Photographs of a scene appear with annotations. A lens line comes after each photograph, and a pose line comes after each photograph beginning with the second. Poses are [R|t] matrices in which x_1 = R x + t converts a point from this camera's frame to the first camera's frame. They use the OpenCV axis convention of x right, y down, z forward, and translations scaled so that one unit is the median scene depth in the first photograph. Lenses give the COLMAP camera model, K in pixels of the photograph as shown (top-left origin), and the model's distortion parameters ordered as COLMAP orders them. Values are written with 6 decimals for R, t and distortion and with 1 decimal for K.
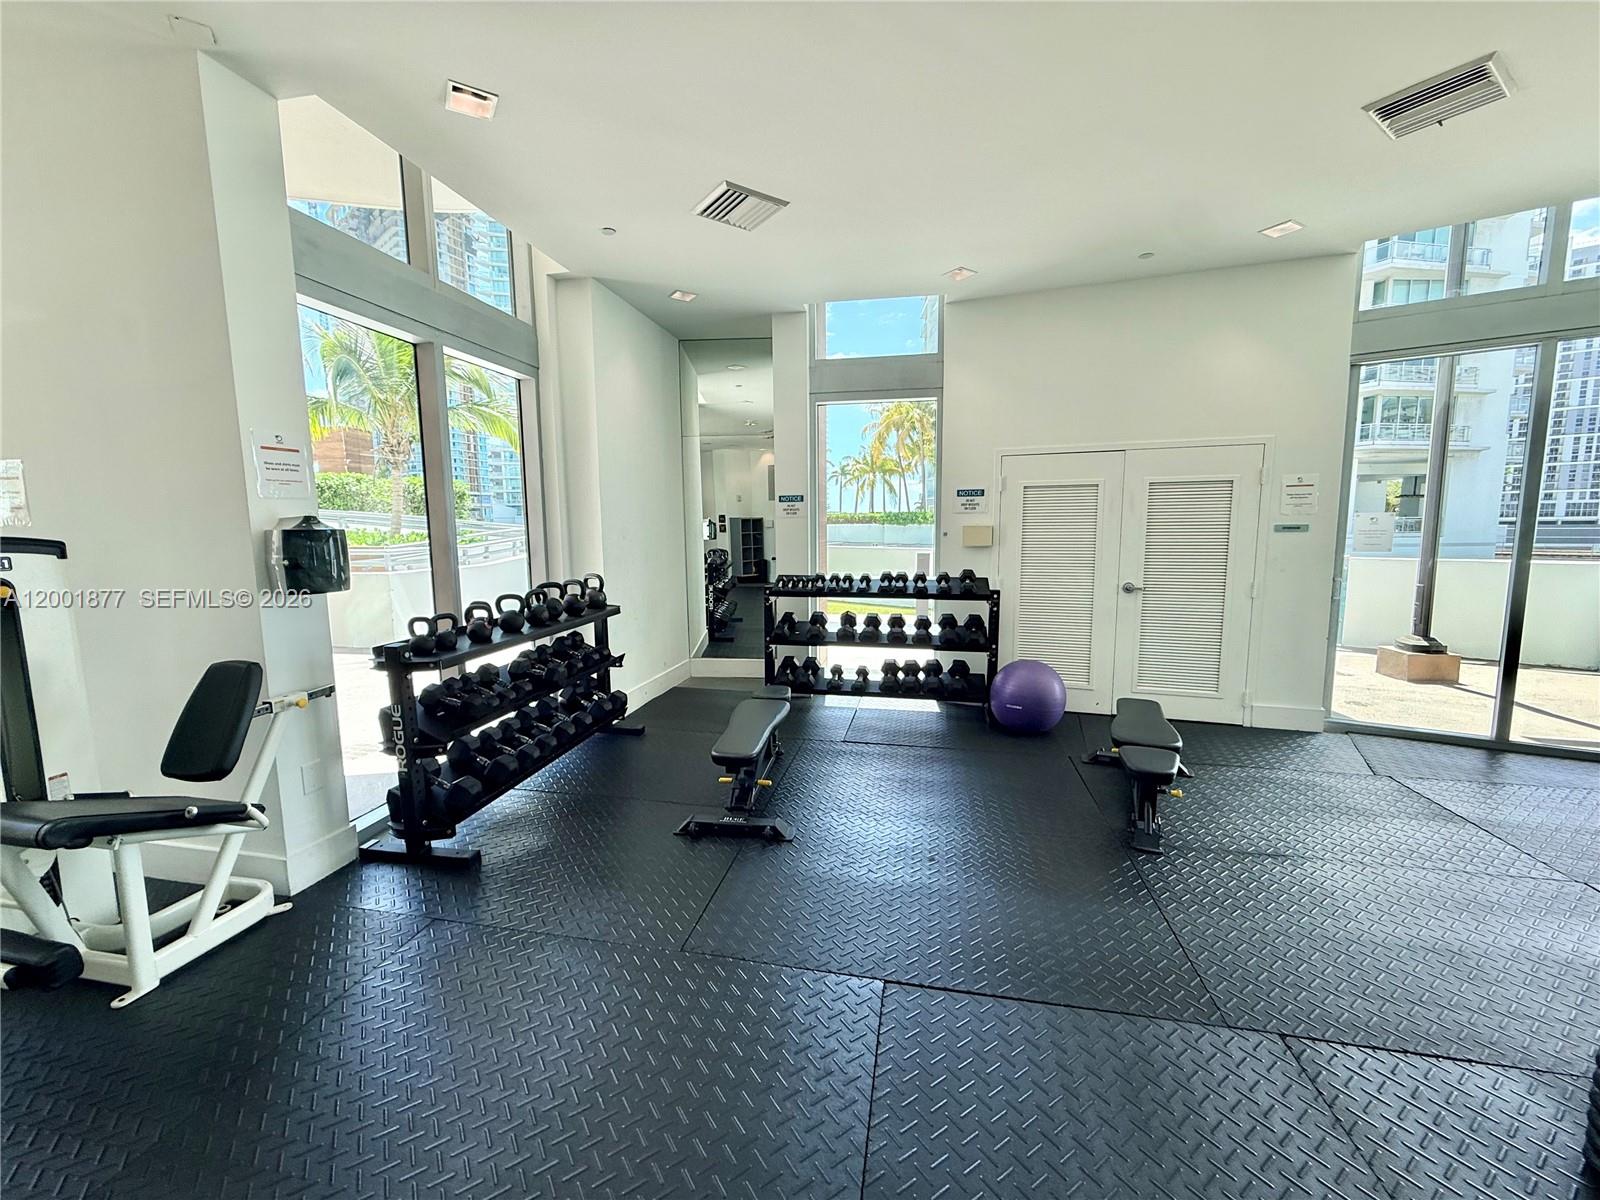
lens RADIAL K [[631.4, 0, 800.0], [0, 631.4, 600.0], [0, 0, 1]] dist [-0.000109, 0.000198]
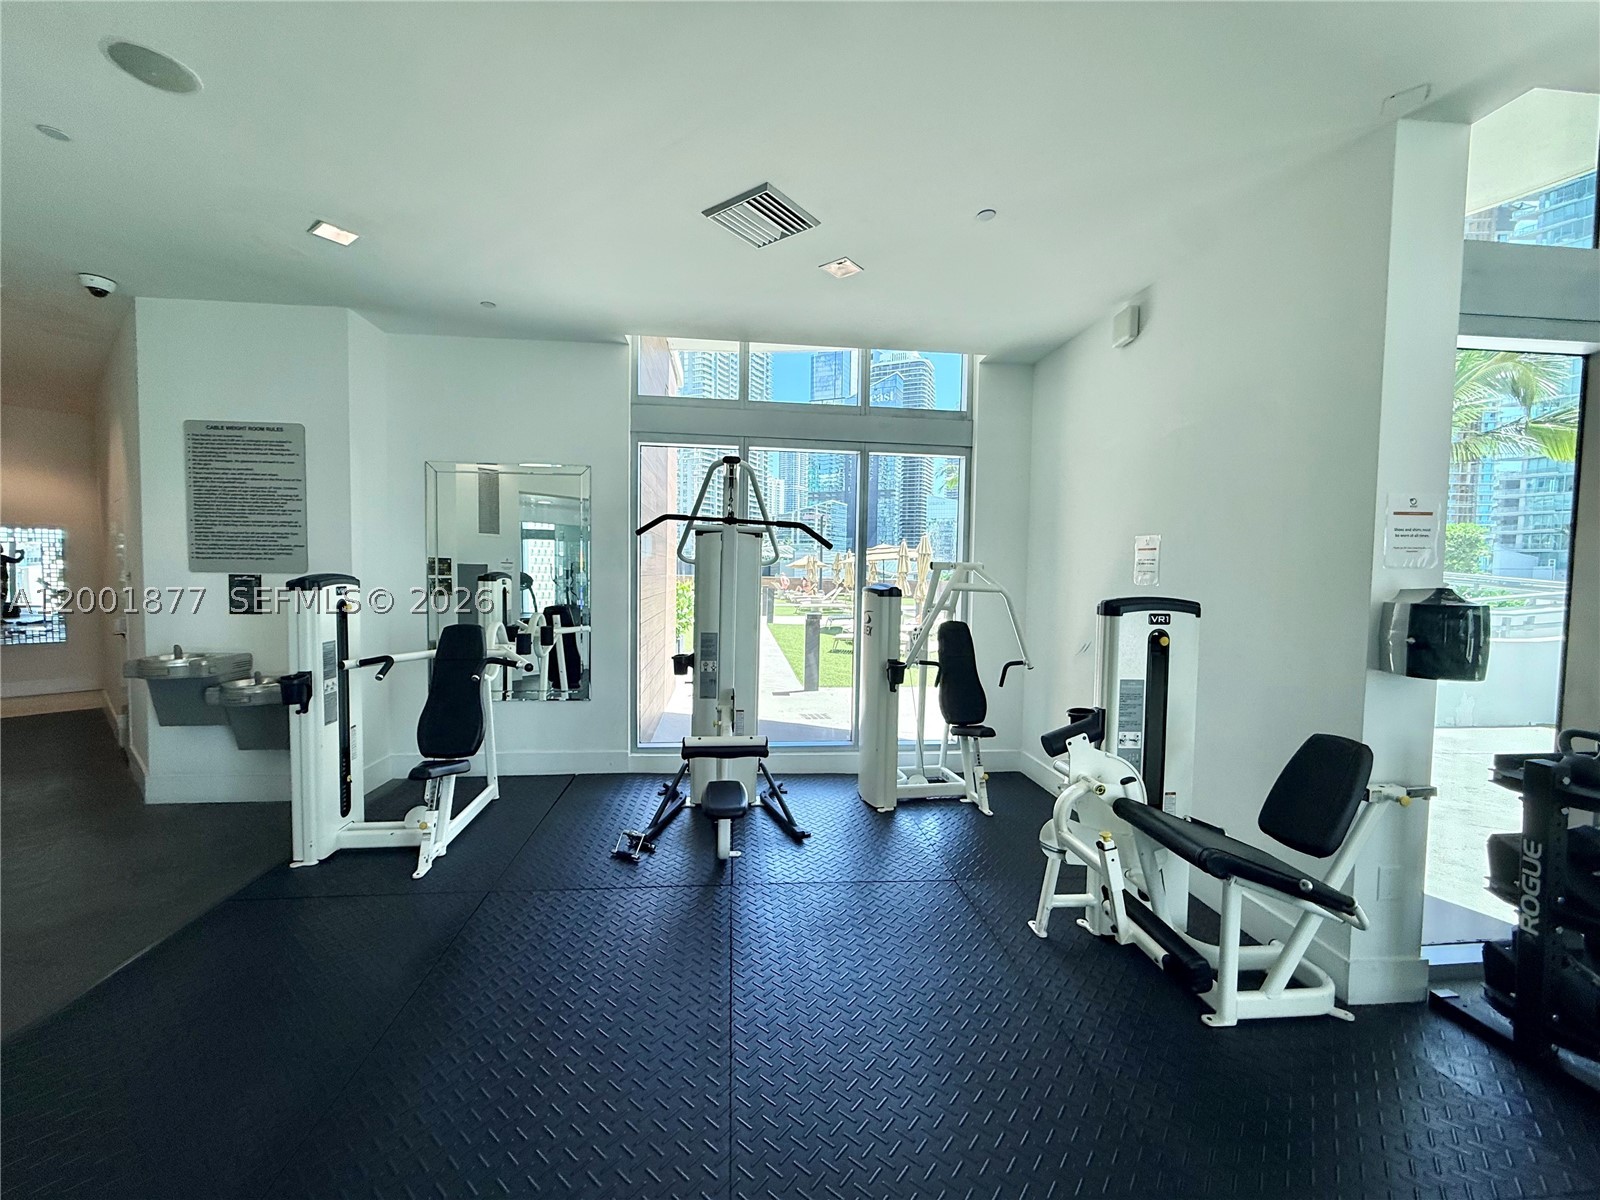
lens RADIAL K [[631.4, 0, 800.0], [0, 631.4, 600.0], [0, 0, 1]] dist [-0.000109, 0.000198]
pose [[0.313132, 0.060777, -0.947763, -0.237456], [-0.128320, 0.991507, 0.021187, -0.023330], [0.941001, 0.114982, 0.318271, -0.094961]]
